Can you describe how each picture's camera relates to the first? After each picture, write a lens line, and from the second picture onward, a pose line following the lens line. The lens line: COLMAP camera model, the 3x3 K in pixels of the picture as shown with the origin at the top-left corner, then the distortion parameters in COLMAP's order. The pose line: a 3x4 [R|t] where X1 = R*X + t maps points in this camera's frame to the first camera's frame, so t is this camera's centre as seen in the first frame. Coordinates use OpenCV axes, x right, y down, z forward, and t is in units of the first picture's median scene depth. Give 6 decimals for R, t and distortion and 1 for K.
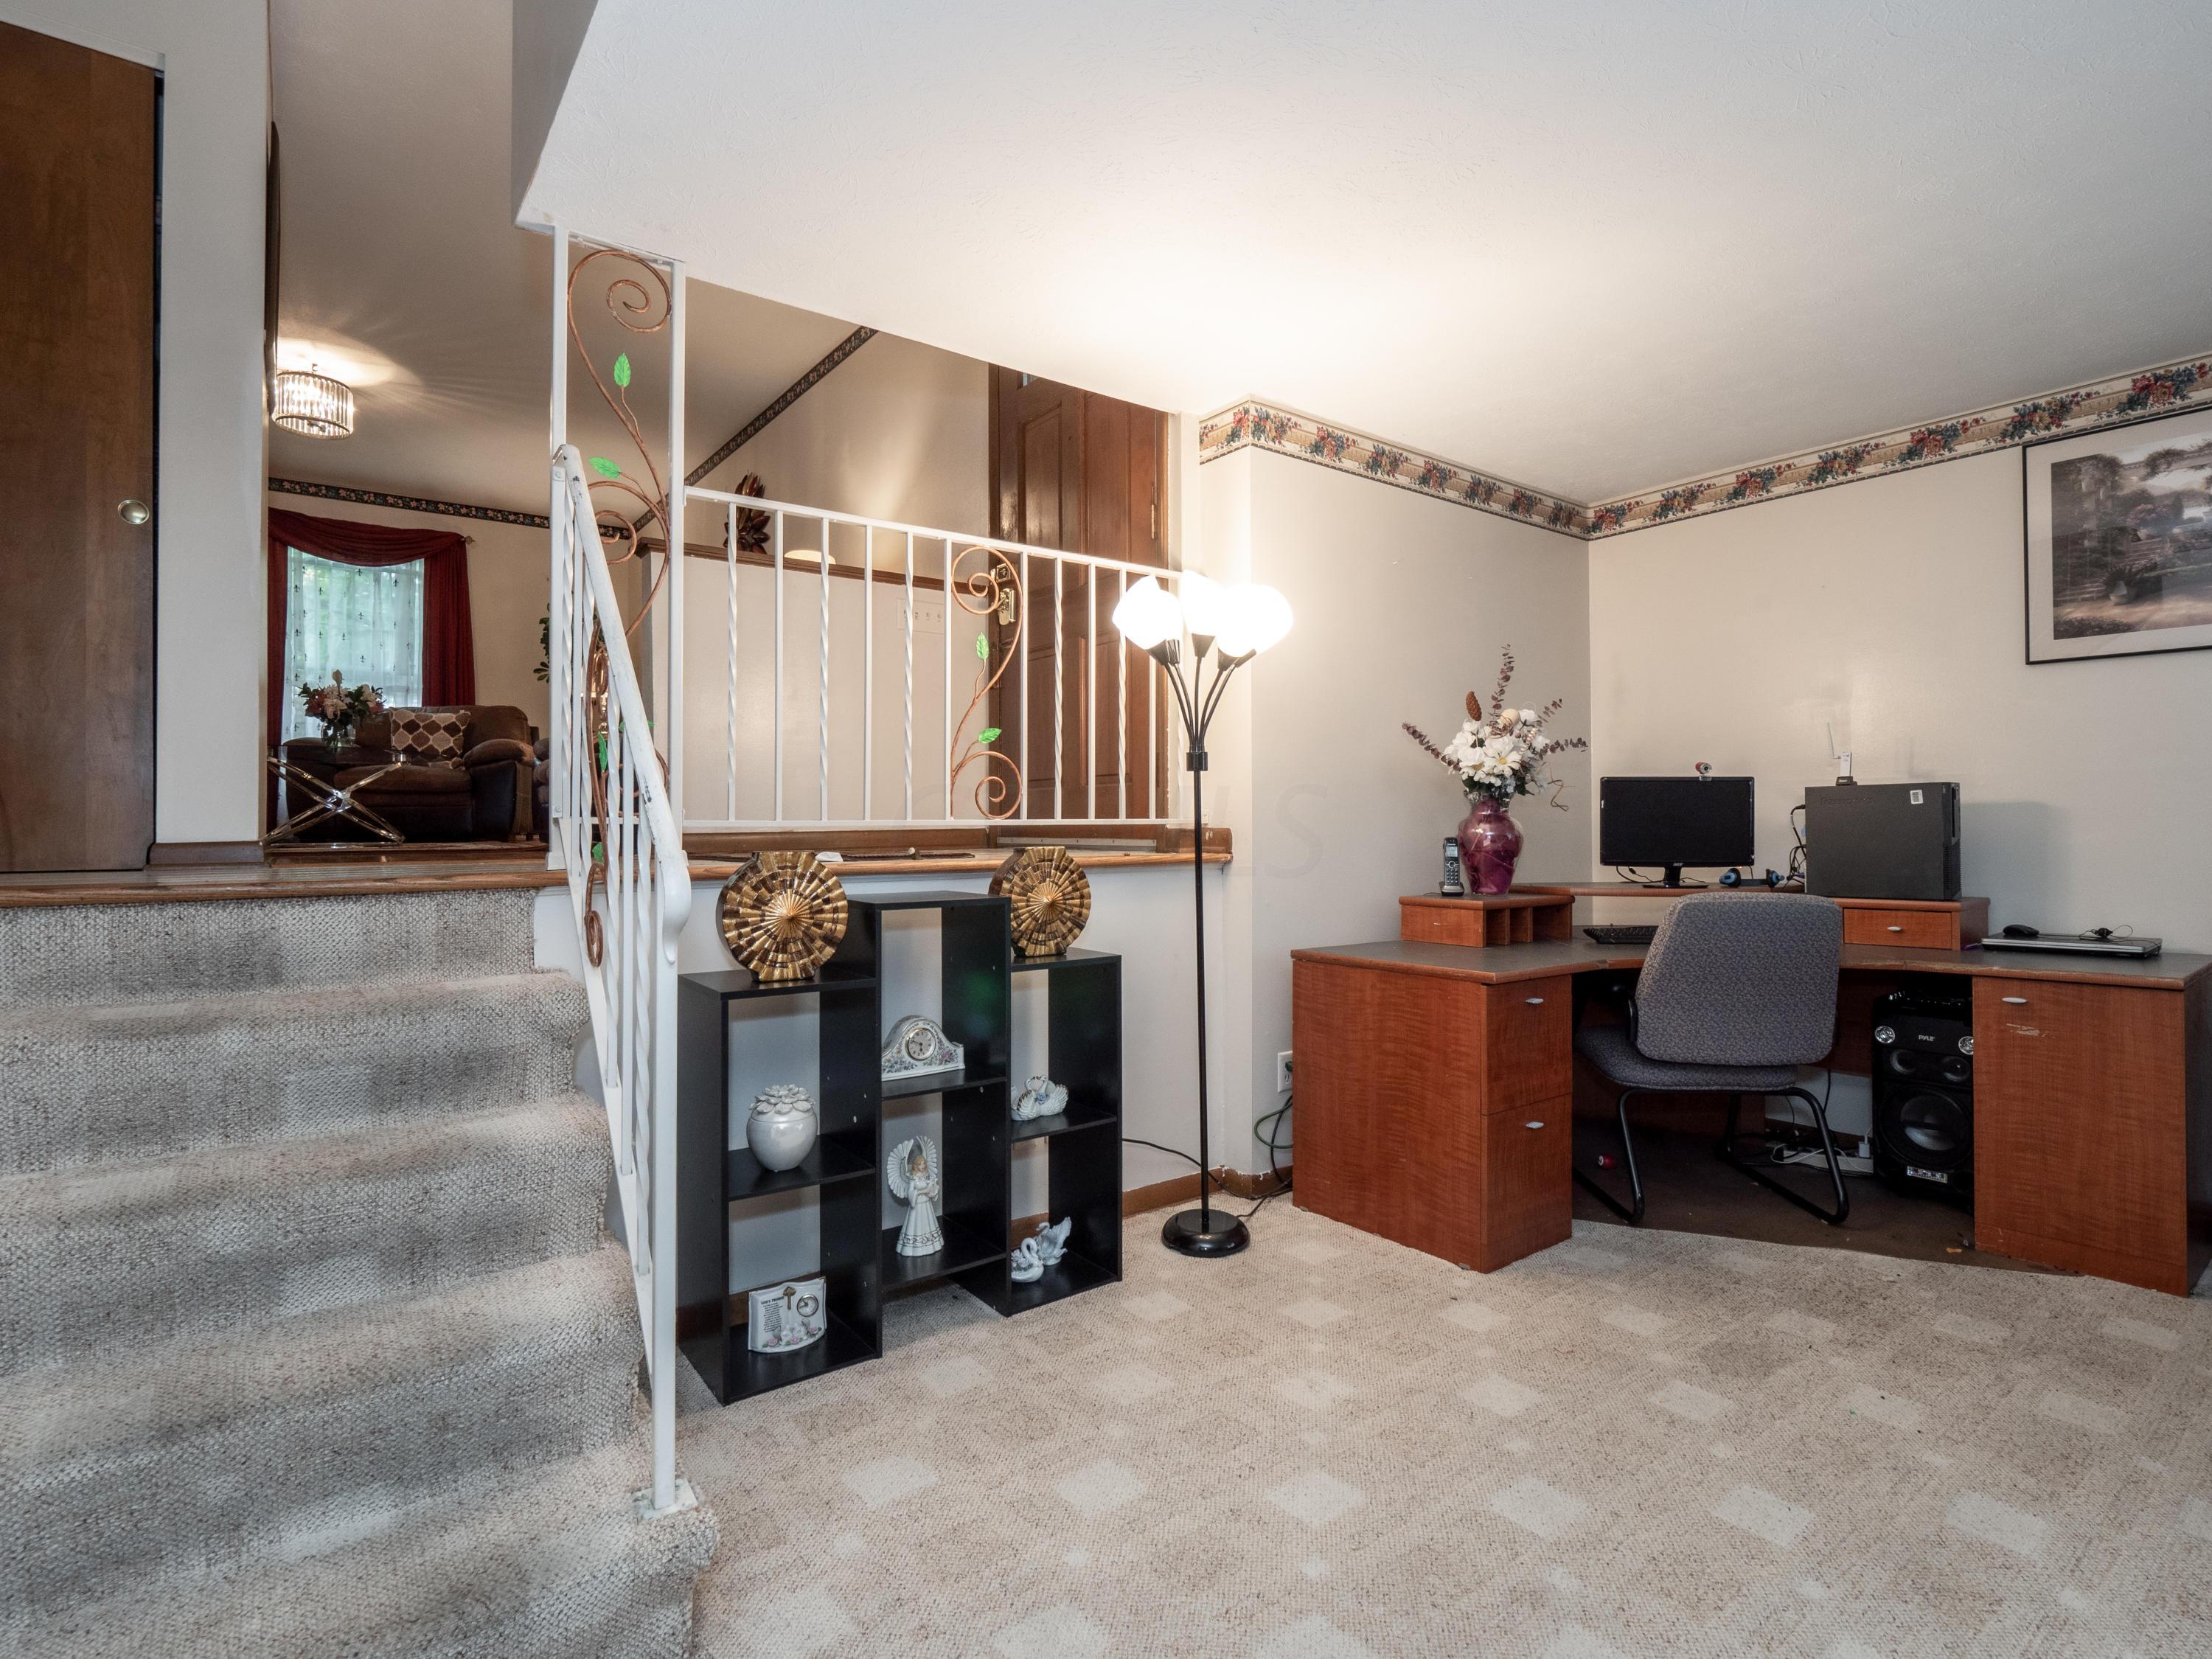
lens RADIAL K [[1110.5, 0, 1120.0], [0, 1110.5, 814.4], [0, 0, 1]] dist [-0.003258, 0.000996]
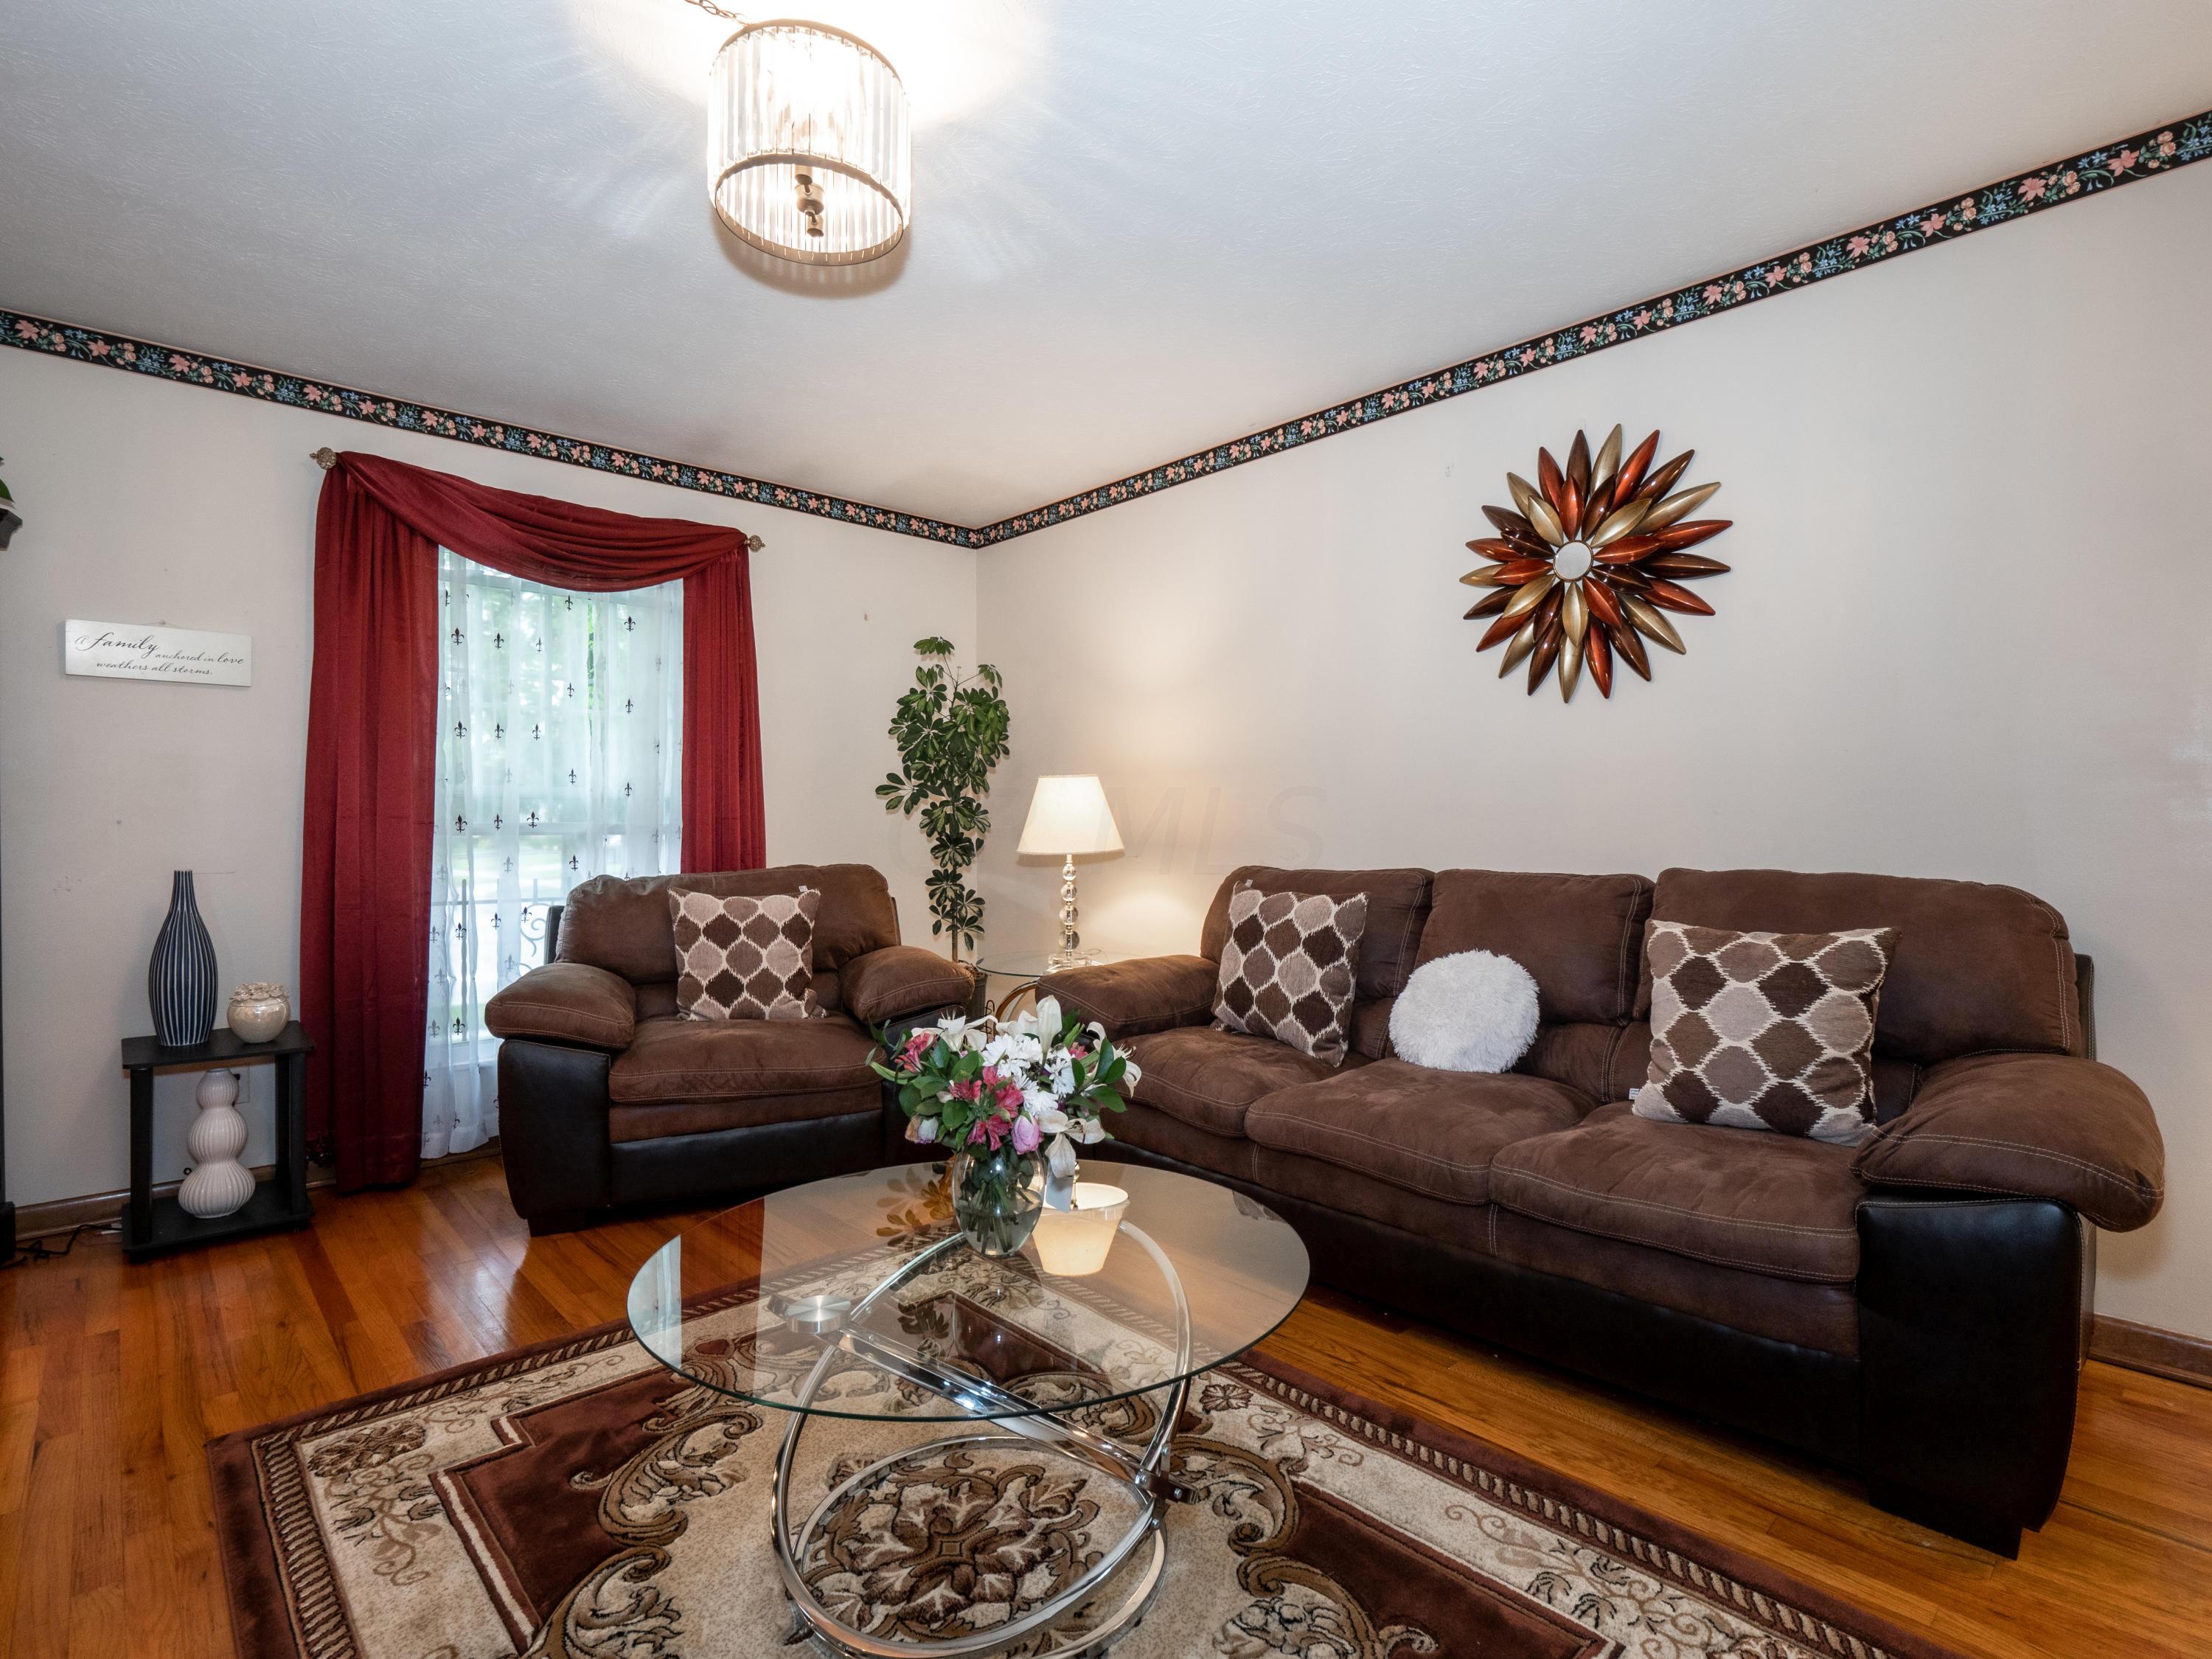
lens RADIAL K [[1110.5, 0, 1120.0], [0, 1110.5, 814.4], [0, 0, 1]] dist [-0.003258, 0.000996]
pose [[0.995006, 0.001439, 0.099805, -0.488595], [-0.000662, 0.999969, -0.007821, -0.119190], [-0.099814, 0.007716, 0.994976, 0.479522]]
